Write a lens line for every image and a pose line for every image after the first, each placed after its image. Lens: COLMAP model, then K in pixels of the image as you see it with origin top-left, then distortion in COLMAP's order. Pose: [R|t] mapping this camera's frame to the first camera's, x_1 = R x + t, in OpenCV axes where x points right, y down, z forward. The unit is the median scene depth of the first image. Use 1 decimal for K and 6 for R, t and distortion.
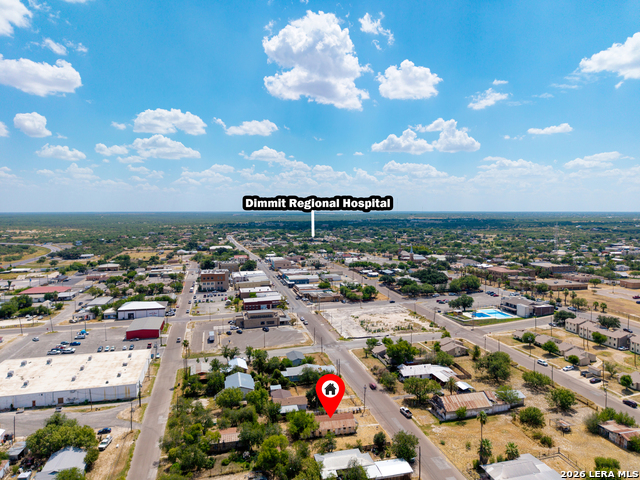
lens RADIAL K [[415.7, 0, 309.2], [0, 415.7, 240.3], [0, 0, 1]] dist [0.002080, 0.000774]
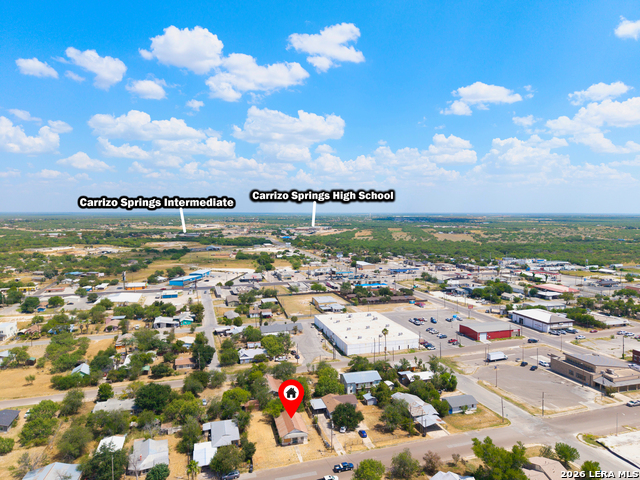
lens RADIAL K [[415.7, 0, 309.2], [0, 415.7, 240.3], [0, 0, 1]] dist [0.002080, 0.000774]
pose [[0.073274, 0.083967, -0.993771, 0.886023], [-0.076824, 0.993964, 0.078319, -0.067717], [0.994349, 0.070606, 0.079282, 0.831950]]
